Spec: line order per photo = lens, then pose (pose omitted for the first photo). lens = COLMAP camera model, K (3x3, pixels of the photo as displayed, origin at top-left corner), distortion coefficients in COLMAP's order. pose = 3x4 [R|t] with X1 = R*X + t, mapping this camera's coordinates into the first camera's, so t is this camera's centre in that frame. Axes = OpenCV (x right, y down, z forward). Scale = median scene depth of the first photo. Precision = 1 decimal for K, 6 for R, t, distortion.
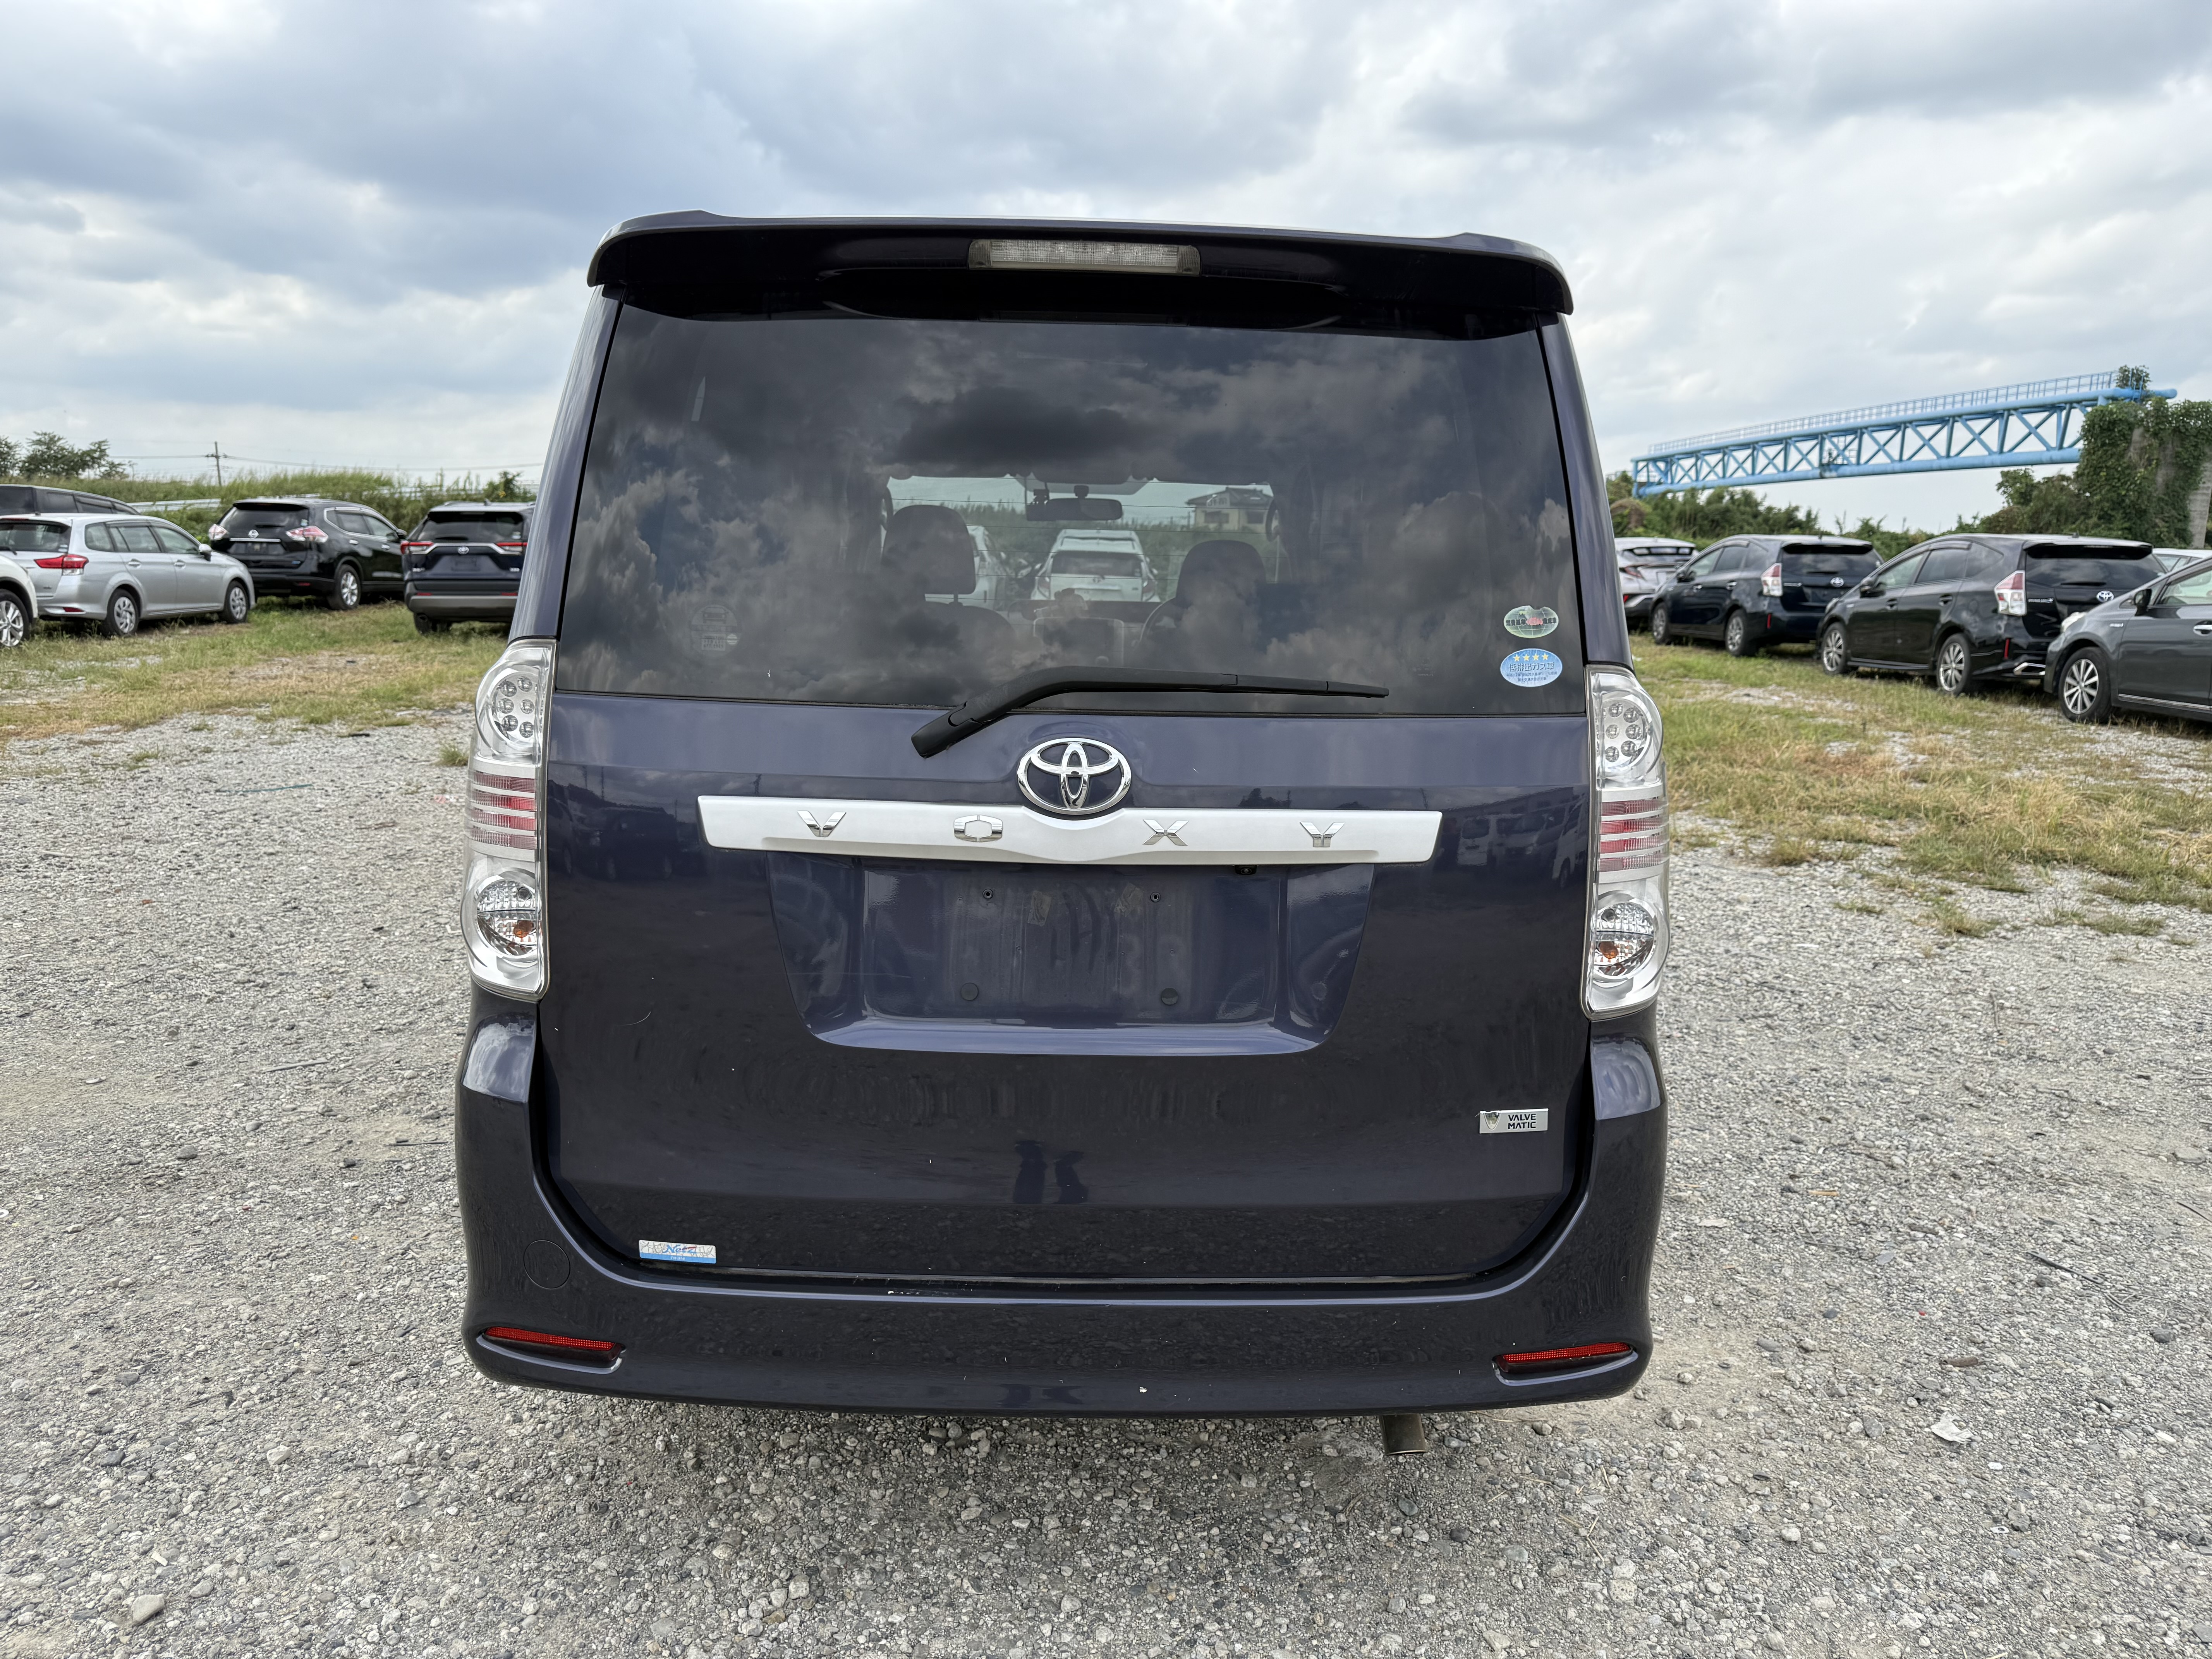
lens RADIAL K [[1669.7, 0, 1161.9], [0, 1669.7, 846.5], [0, 0, 1]] dist [-0.000703, -0.005322]
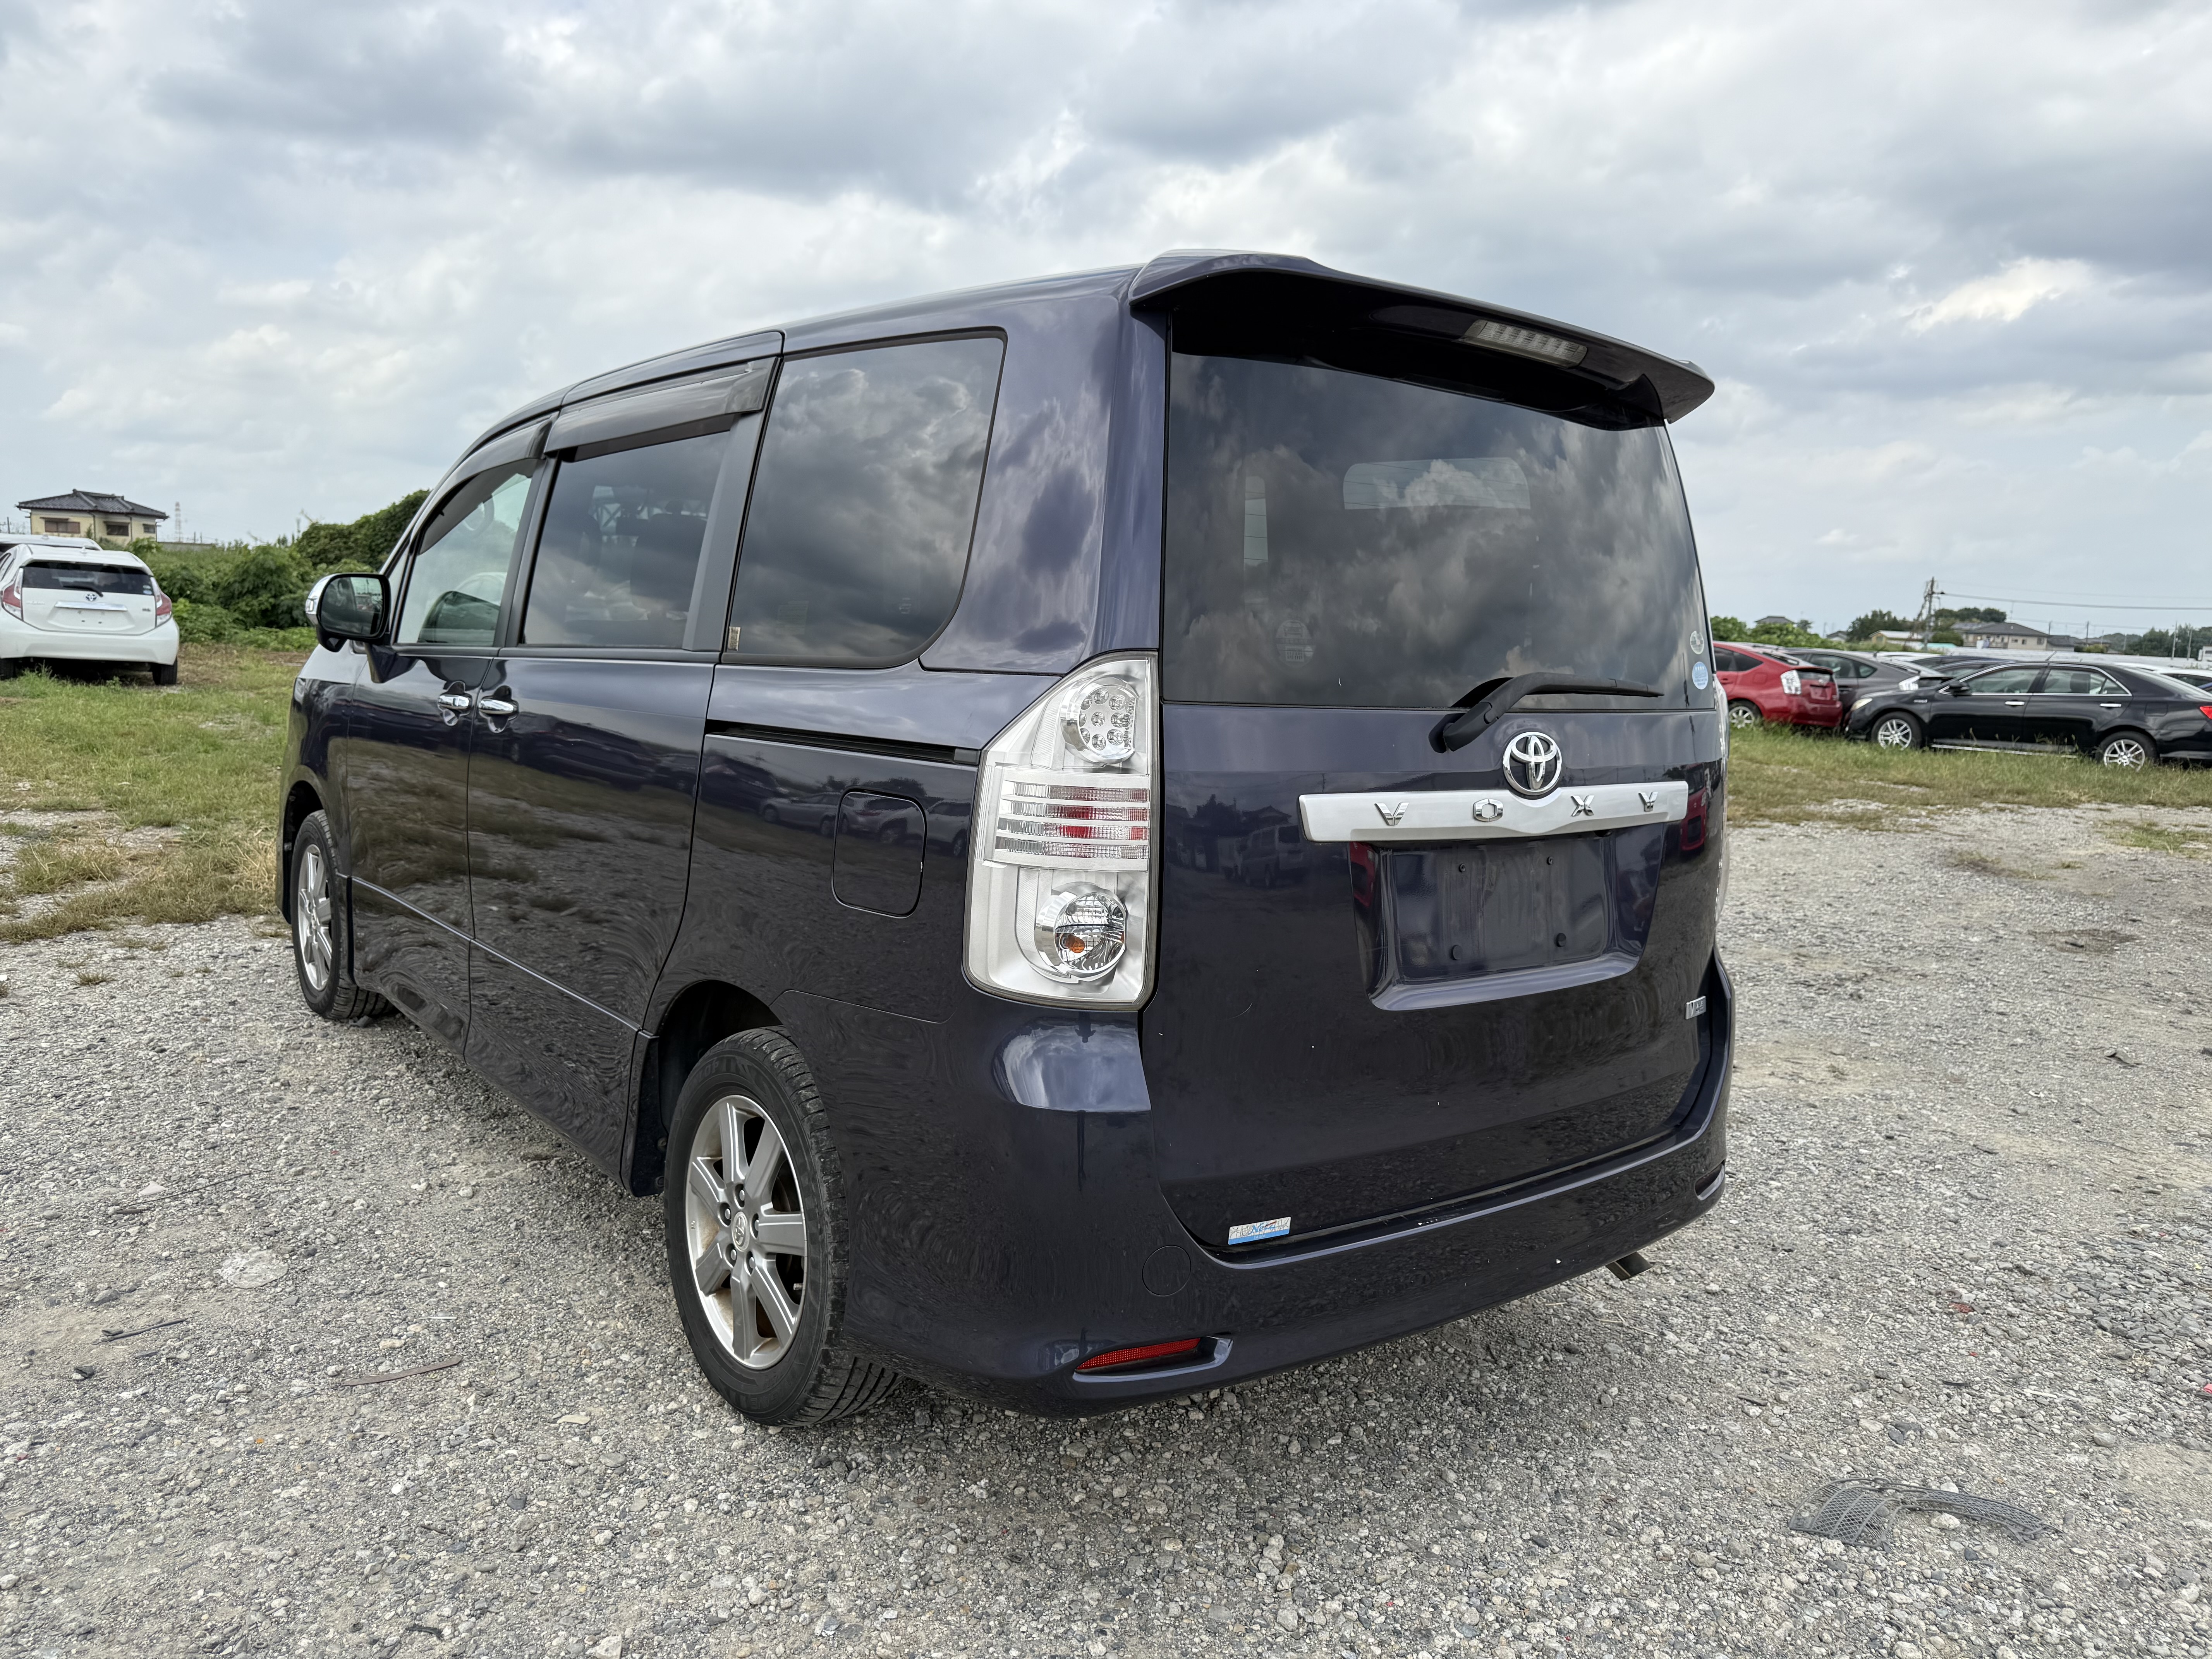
lens RADIAL K [[1669.7, 0, 1161.9], [0, 1669.7, 846.5], [0, 0, 1]] dist [-0.000703, -0.005322]
pose [[0.760580, -0.064635, 0.646019, -1.024987], [0.078578, 0.996882, 0.007227, -0.011522], [-0.644472, 0.045266, 0.763287, 0.235840]]
